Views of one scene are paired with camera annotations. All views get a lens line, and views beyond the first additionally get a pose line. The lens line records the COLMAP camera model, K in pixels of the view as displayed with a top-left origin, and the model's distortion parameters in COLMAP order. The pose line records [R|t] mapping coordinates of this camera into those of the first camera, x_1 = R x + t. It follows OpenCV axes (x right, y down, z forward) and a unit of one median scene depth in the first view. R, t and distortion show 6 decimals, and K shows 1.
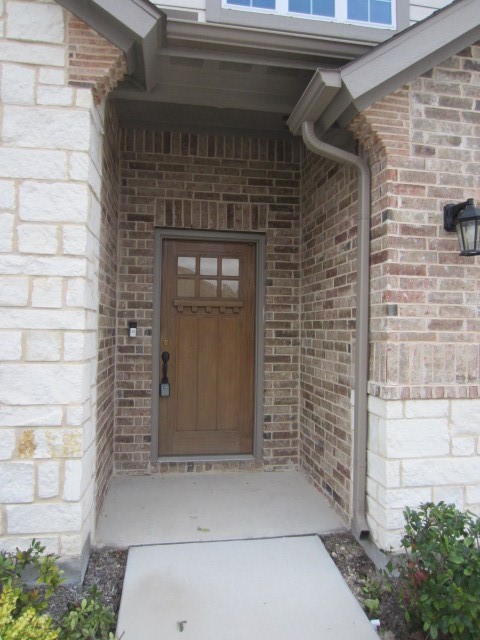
lens RADIAL K [[461.5, 0, 239.5], [0, 461.5, 320.7], [0, 0, 1]] dist [0.015664, 0.010277]
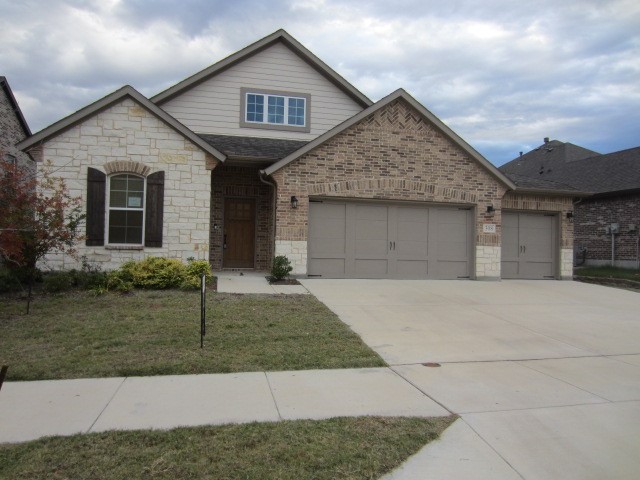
lens RADIAL K [[461.5, 0, 321.7], [0, 461.5, 241.1], [0, 0, 1]] dist [0.015664, 0.010277]
pose [[0.997641, 0.008787, 0.068090, 0.435758], [-0.008665, 0.999960, -0.002086, 0.182552], [-0.068105, 0.001492, 0.997677, -3.394411]]
